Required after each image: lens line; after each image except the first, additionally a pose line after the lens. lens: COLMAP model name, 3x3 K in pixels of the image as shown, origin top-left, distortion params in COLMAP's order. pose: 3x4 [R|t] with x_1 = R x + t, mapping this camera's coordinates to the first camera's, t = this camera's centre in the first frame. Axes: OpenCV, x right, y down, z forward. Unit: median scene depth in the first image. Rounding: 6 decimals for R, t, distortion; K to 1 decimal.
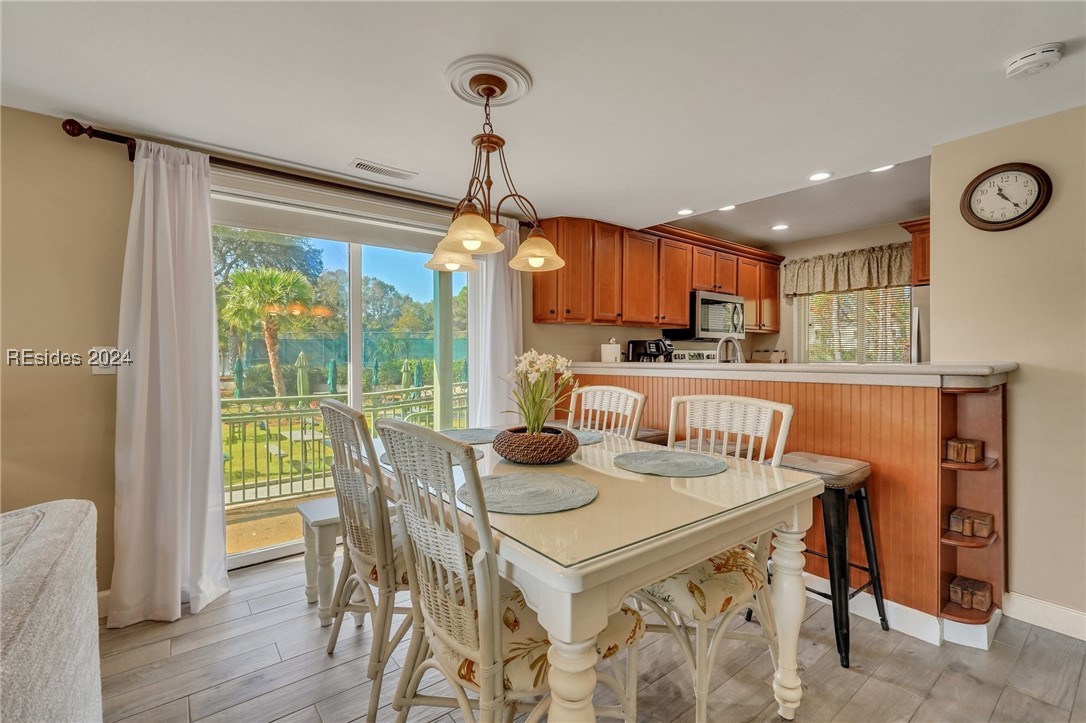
lens RADIAL K [[485.4, 0, 544.3], [0, 485.4, 358.7], [0, 0, 1]] dist [-0.002736, 0.000061]
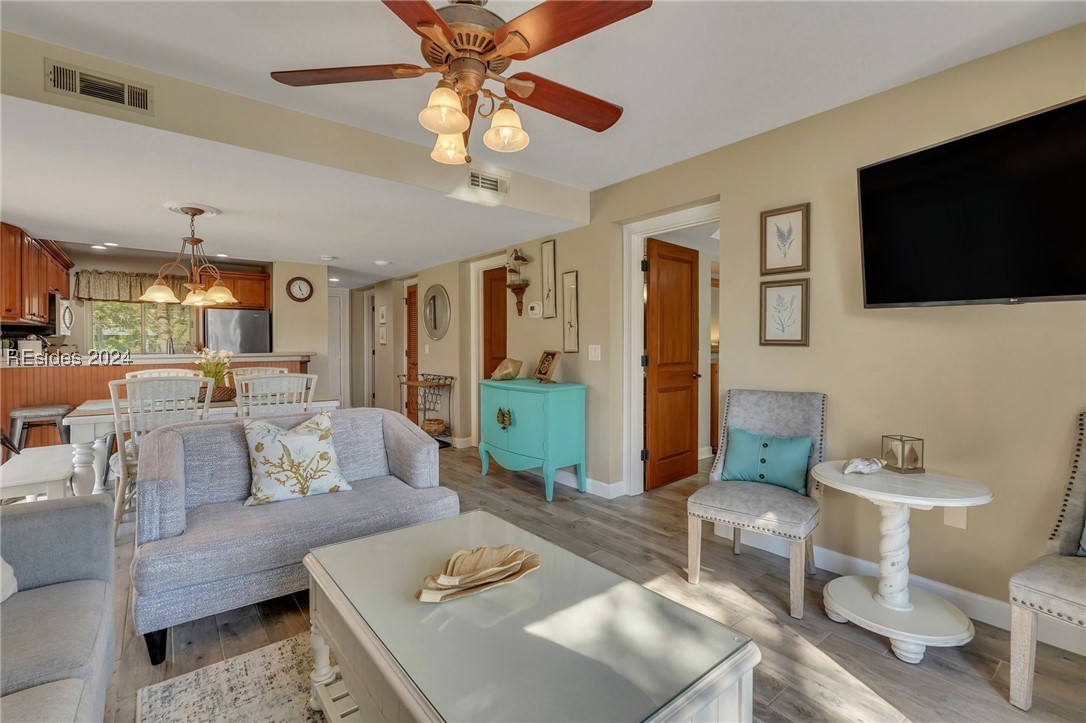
lens RADIAL K [[485.4, 0, 544.3], [0, 485.4, 358.7], [0, 0, 1]] dist [-0.002736, 0.000061]
pose [[-0.014957, -0.028944, 0.999469, -1.567795], [0.003041, 0.999575, 0.028993, -0.031615], [-0.999884, 0.003473, -0.014863, -0.256925]]
